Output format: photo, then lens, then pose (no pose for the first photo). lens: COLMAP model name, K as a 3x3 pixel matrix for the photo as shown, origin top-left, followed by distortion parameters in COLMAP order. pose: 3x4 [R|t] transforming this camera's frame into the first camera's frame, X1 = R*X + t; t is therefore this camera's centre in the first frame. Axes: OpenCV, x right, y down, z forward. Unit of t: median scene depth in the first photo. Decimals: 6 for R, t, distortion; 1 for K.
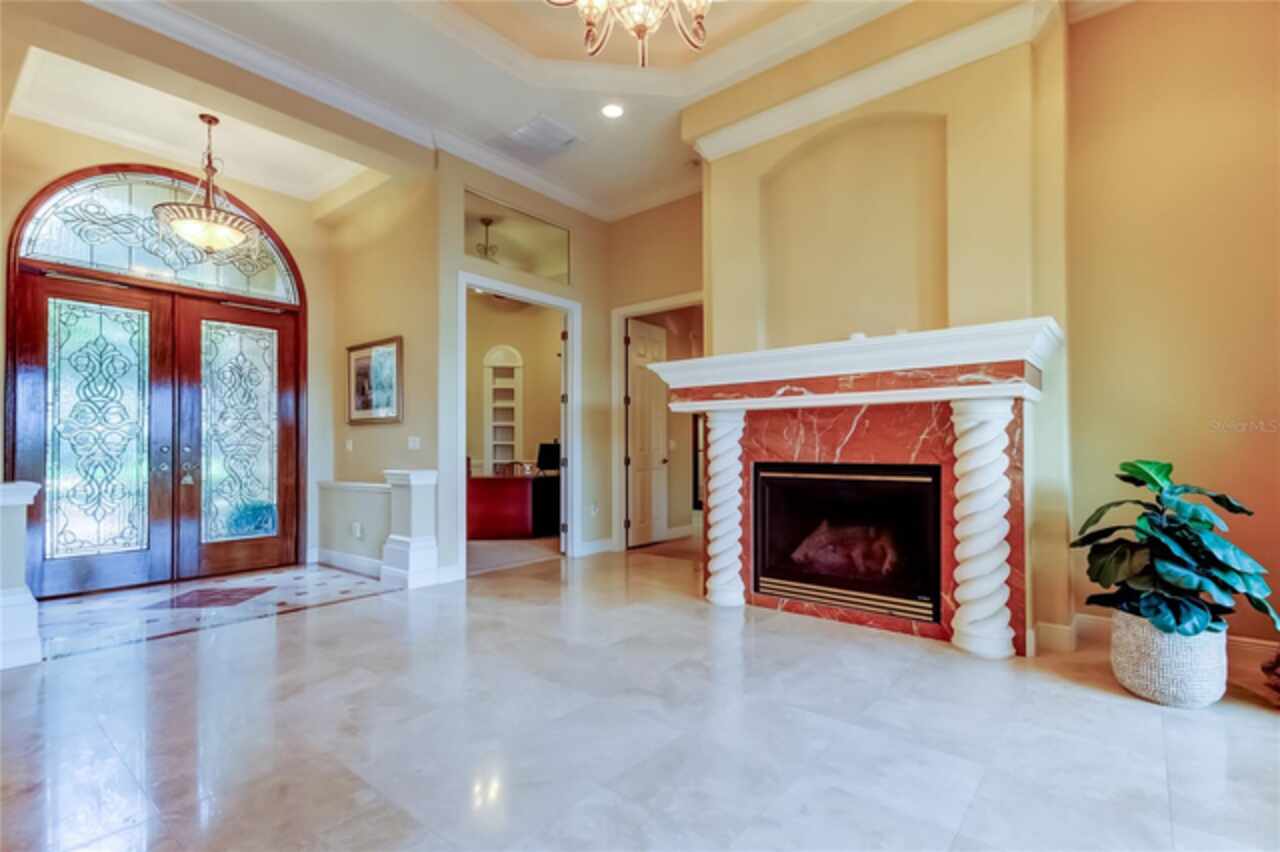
lens RADIAL K [[586.7, 0, 647.7], [0, 586.7, 438.0], [0, 0, 1]] dist [0.015394, -0.000070]
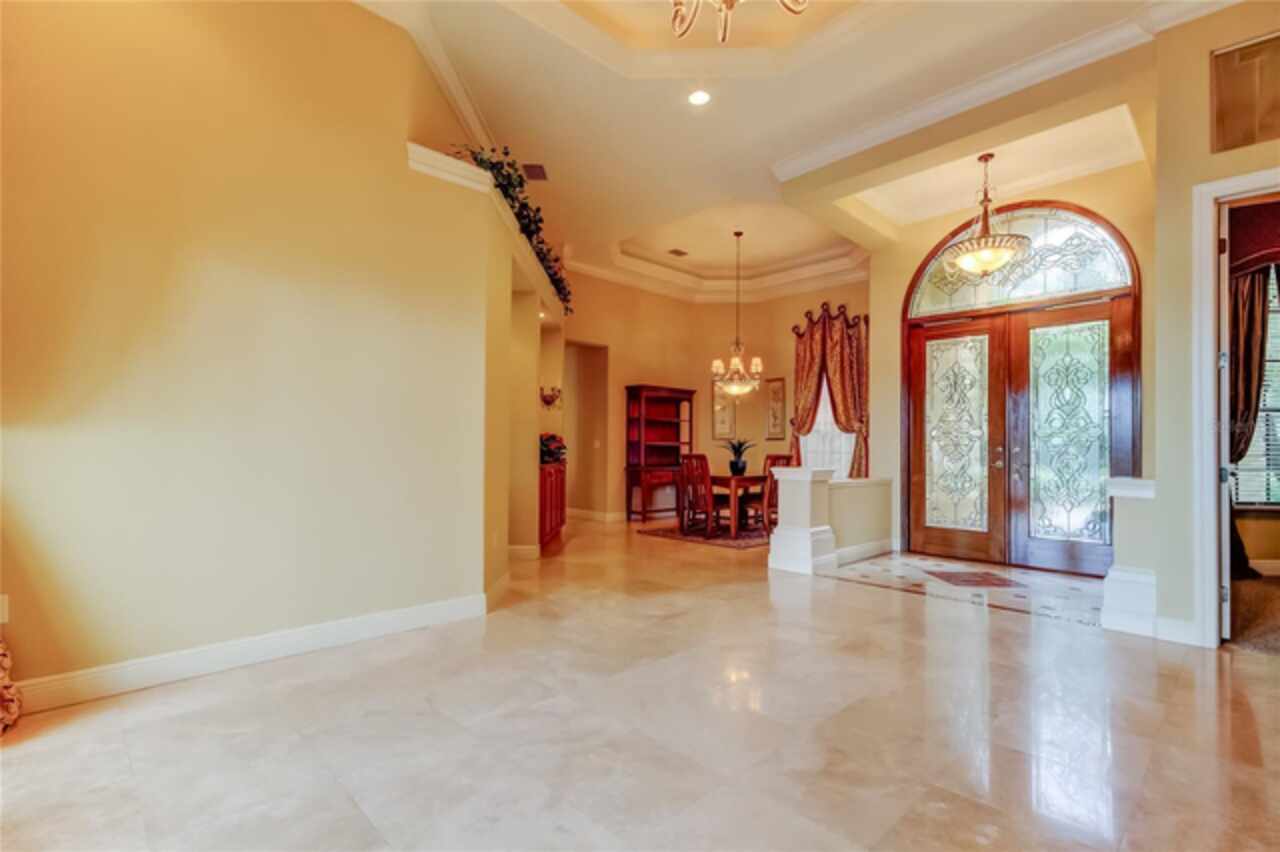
lens RADIAL K [[565.1, 0, 609.6], [0, 565.1, 453.6], [0, 0, 1]] dist [-0.051965, 0.000114]
pose [[-0.147196, 0.006496, -0.989086, 0.368853], [0.013979, 0.999892, 0.004487, 0.012243], [0.989009, -0.013166, -0.147271, 0.403292]]
